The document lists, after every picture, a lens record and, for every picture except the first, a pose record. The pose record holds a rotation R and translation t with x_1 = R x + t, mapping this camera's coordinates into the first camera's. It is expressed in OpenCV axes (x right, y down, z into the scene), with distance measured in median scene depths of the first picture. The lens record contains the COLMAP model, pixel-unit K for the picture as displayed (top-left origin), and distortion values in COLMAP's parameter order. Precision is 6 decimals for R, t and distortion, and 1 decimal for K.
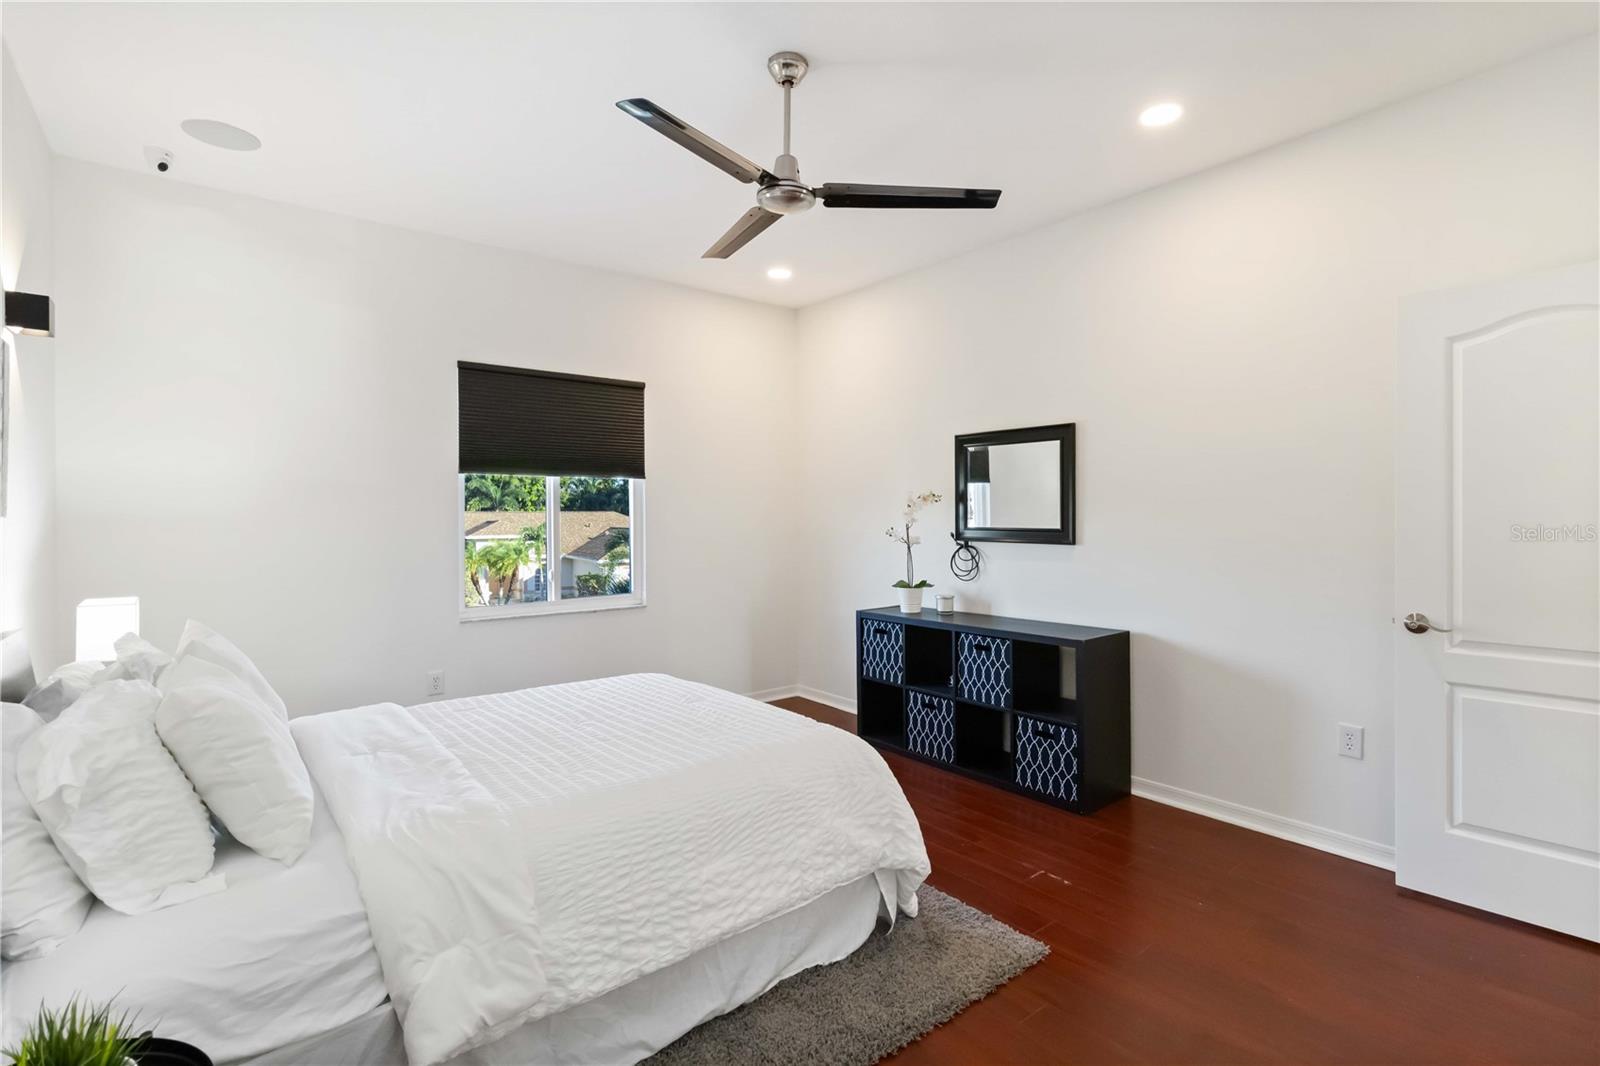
lens RADIAL K [[747.4, 0, 824.7], [0, 747.4, 520.8], [0, 0, 1]] dist [0.000423, 0.000501]
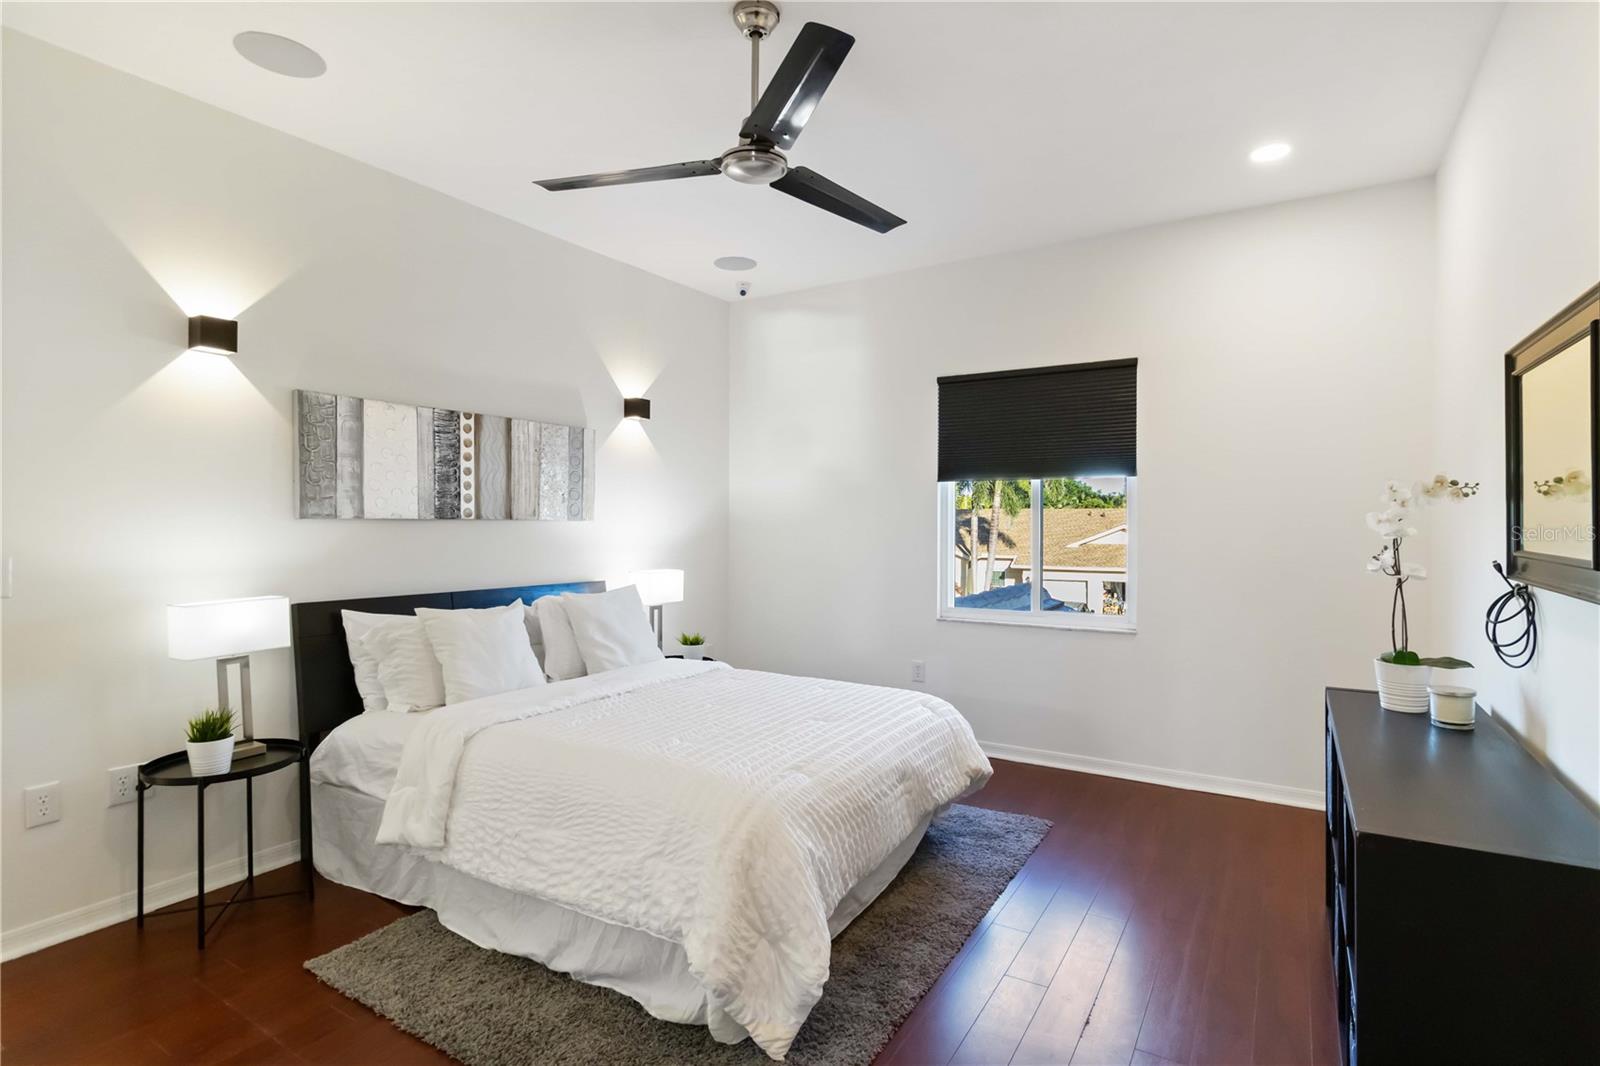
lens RADIAL K [[786.9, 0, 832.6], [0, 786.9, 522.5], [0, 0, 1]] dist [0.001292, -0.000680]
pose [[0.345365, 0.006960, -0.938443, 0.531066], [-0.009021, 0.999951, 0.004096, -0.007719], [0.938425, 0.007051, 0.345411, 0.470378]]
